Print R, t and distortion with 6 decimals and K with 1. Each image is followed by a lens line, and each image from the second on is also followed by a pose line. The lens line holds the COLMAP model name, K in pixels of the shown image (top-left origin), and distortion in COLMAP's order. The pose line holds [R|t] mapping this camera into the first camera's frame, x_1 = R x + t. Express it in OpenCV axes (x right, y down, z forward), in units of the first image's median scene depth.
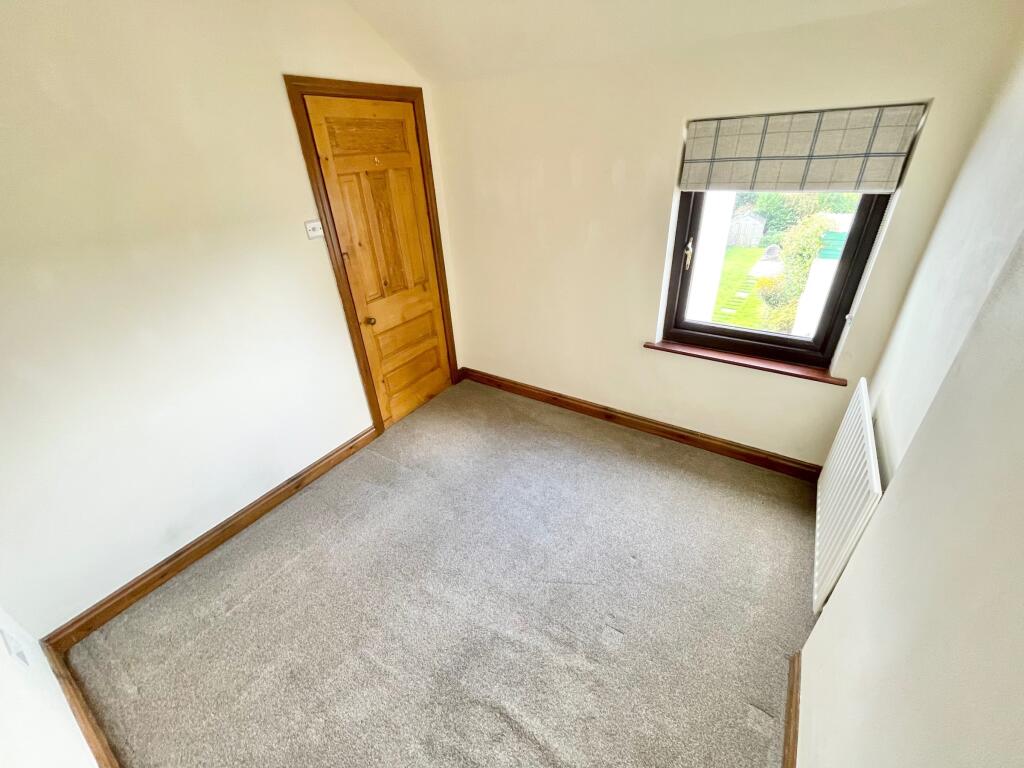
lens RADIAL K [[414.1, 0, 509.6], [0, 414.1, 383.9], [0, 0, 1]] dist [-0.003424, 0.000021]
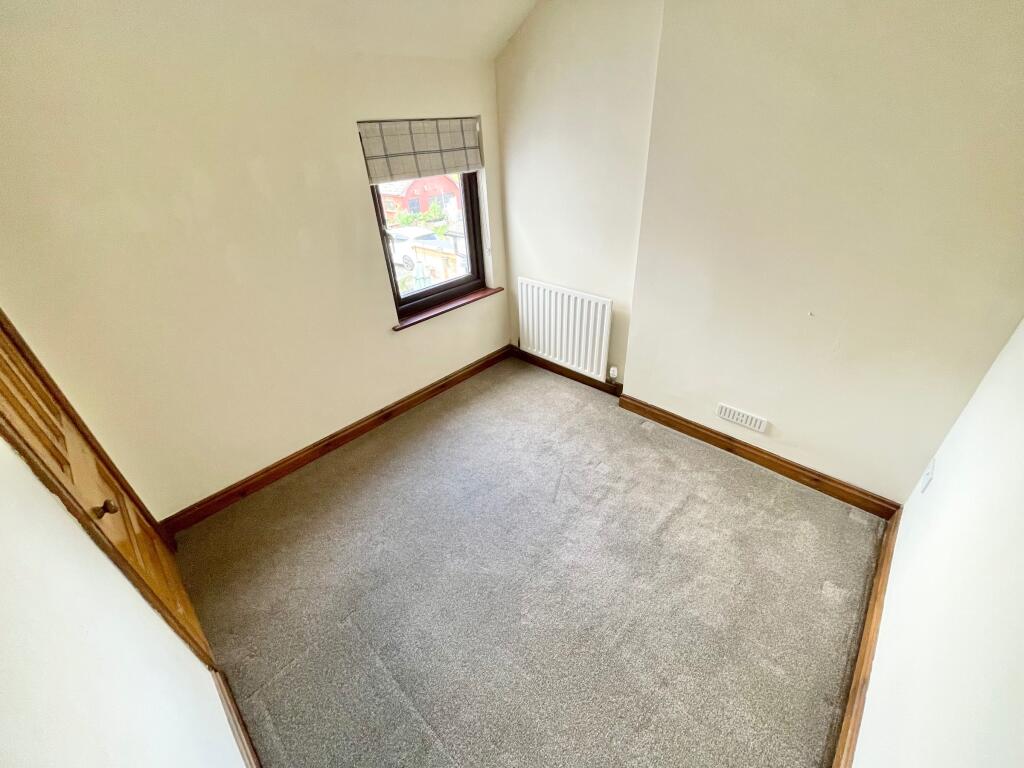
lens RADIAL K [[412.9, 0, 510.0], [0, 412.9, 383.7], [0, 0, 1]] dist [-0.003328, -0.000073]
pose [[0.181893, -0.480751, 0.857784, -0.679171], [0.522248, 0.786365, 0.329981, -0.203131], [-0.833169, 0.387955, 0.394106, 0.429164]]
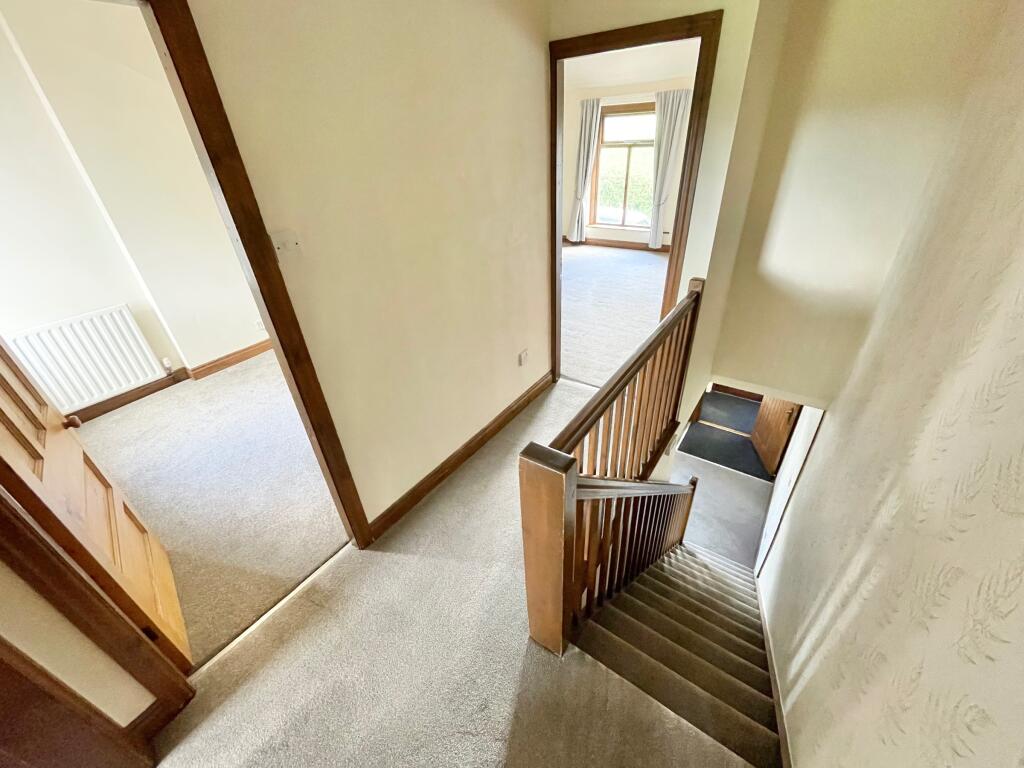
lens RADIAL K [[414.1, 0, 509.6], [0, 414.1, 383.9], [0, 0, 1]] dist [-0.003424, 0.000021]
pose [[-0.996053, 0.060265, 0.065163, -0.858207], [0.086315, 0.486582, 0.869361, -0.825245], [0.020685, 0.871554, -0.489863, 1.504099]]
